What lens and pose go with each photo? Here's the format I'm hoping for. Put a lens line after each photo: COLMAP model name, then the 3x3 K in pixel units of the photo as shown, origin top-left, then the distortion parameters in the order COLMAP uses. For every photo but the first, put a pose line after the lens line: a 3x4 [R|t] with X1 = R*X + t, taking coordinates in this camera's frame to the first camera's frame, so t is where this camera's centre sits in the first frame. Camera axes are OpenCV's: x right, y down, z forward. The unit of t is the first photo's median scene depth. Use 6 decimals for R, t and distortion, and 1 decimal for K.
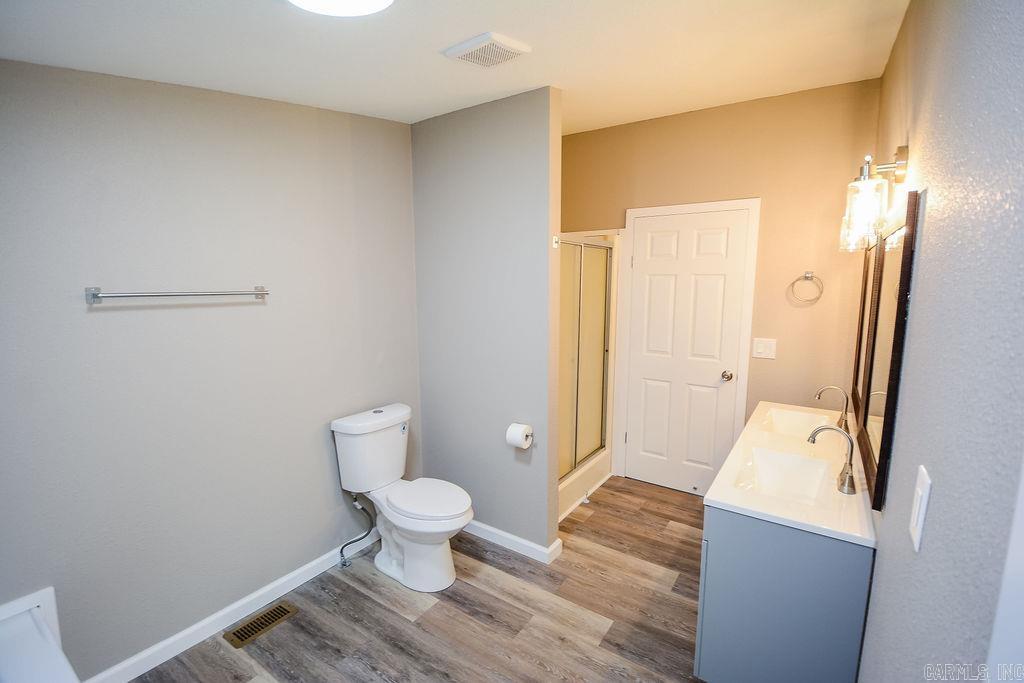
lens RADIAL K [[455.1, 0, 508.1], [0, 455.1, 339.2], [0, 0, 1]] dist [0.005474, -0.015241]
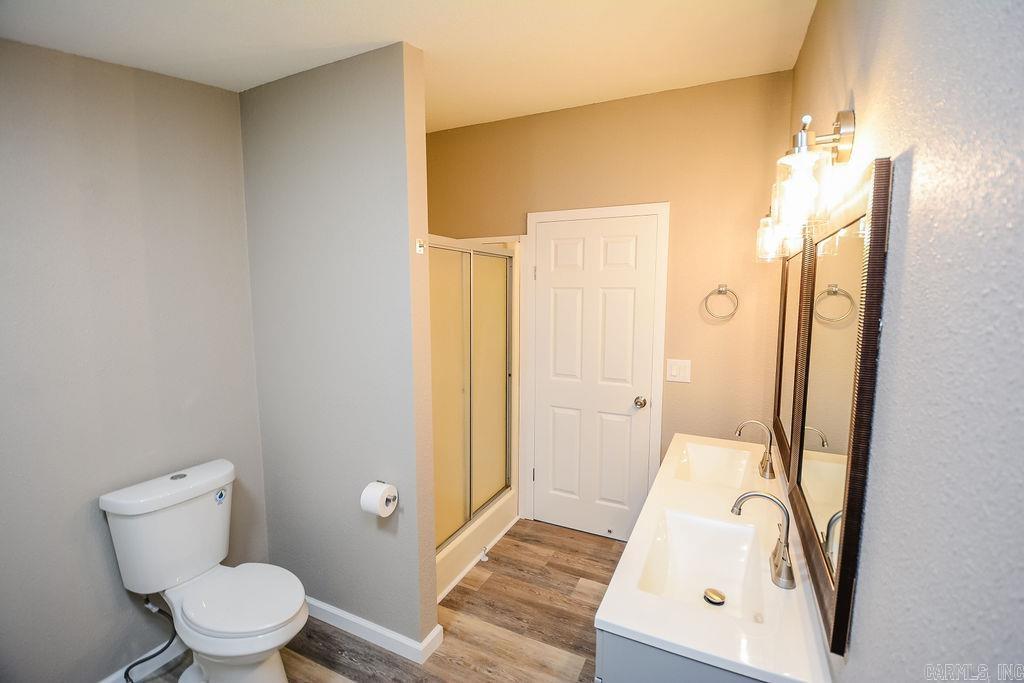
lens RADIAL K [[455.1, 0, 507.5], [0, 455.1, 338.9], [0, 0, 1]] dist [0.005474, -0.015241]
pose [[0.989408, -0.014608, 0.144425, 0.126121], [0.018450, 0.999510, -0.025303, -0.030805], [-0.143985, 0.027700, 0.989192, 0.201748]]
